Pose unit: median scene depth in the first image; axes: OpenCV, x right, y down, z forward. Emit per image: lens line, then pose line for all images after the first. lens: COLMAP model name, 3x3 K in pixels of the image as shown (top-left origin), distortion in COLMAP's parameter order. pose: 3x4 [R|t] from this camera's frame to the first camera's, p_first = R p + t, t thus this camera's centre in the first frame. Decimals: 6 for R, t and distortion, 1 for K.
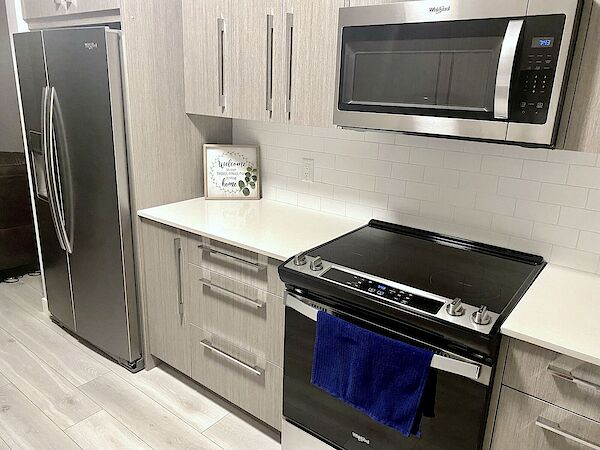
lens RADIAL K [[464.2, 0, 300.0], [0, 464.2, 225.0], [0, 0, 1]] dist [0.013270, 0.000396]
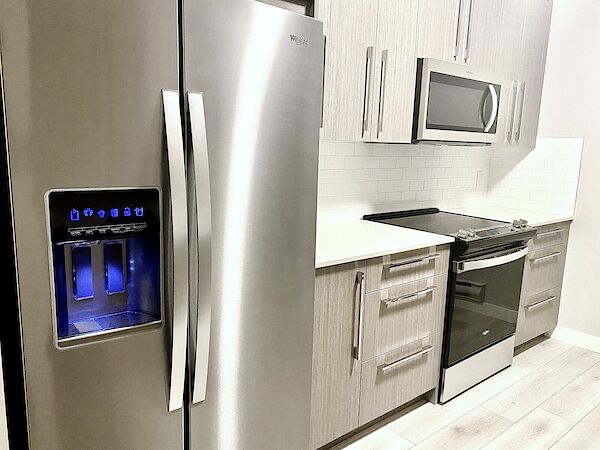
lens RADIAL K [[464.2, 0, 300.0], [0, 464.2, 225.0], [0, 0, 1]] dist [0.013270, 0.000396]
pose [[0.250534, -0.200397, 0.947140, -1.185375], [0.263098, 0.955614, 0.132596, -0.219050], [-0.931672, 0.215971, 0.292138, 0.868480]]
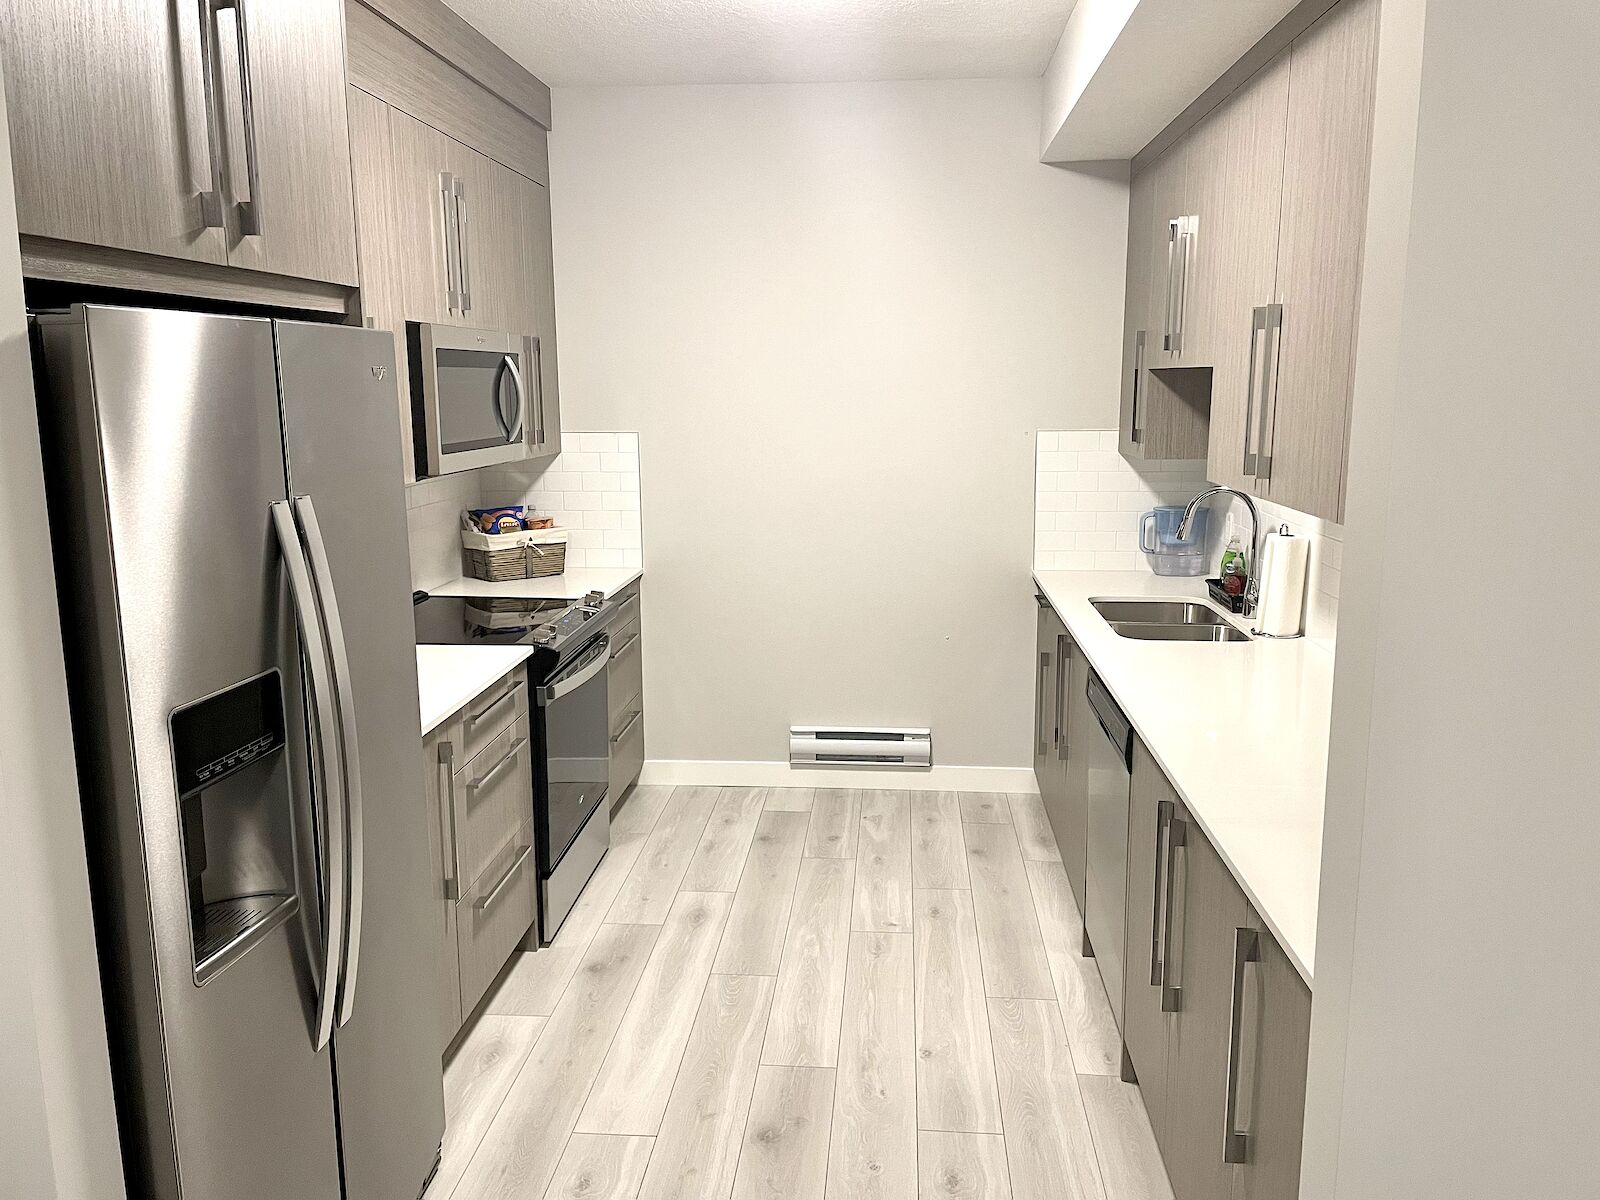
lens RADIAL K [[1237.9, 0, 800.0], [0, 1237.9, 600.0], [0, 0, 1]] dist [0.013270, 0.000396]
pose [[-0.541924, -0.190378, 0.818581, -1.604397], [0.224002, 0.906052, 0.359017, -0.525313], [-0.810026, 0.377923, -0.448366, 1.294505]]
